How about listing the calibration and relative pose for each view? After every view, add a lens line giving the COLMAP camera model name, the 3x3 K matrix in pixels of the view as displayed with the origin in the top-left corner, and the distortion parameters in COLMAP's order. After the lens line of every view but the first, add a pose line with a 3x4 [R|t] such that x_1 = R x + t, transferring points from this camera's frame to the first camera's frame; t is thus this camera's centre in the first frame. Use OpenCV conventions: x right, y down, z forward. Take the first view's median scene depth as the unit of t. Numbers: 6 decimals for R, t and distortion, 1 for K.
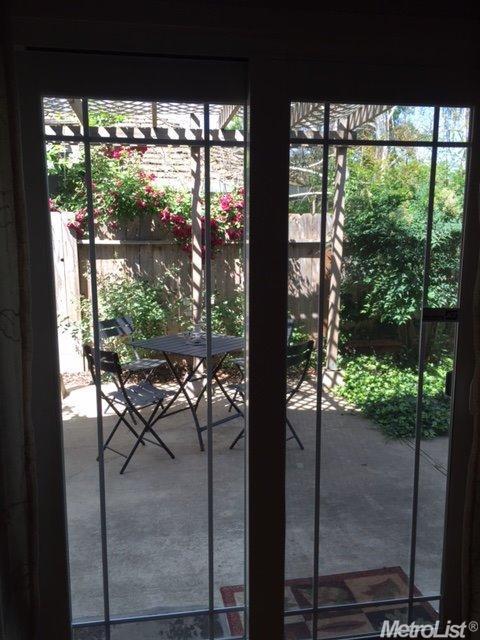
lens RADIAL K [[554.6, 0, 240.0], [0, 554.6, 320.0], [0, 0, 1]] dist [0.035020, -0.008440]
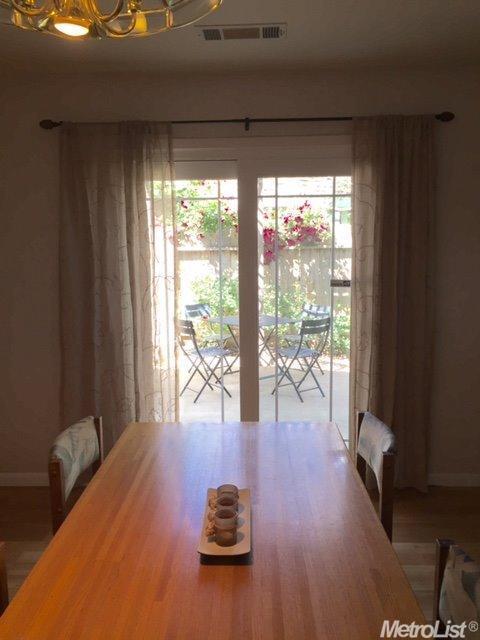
lens RADIAL K [[554.6, 0, 240.0], [0, 554.6, 320.0], [0, 0, 1]] dist [0.035020, -0.008440]
pose [[0.981123, 0.015856, -0.192734, 0.156761], [-0.017729, 0.999811, -0.007995, 0.051881], [0.192571, 0.011261, 0.981218, -0.359472]]
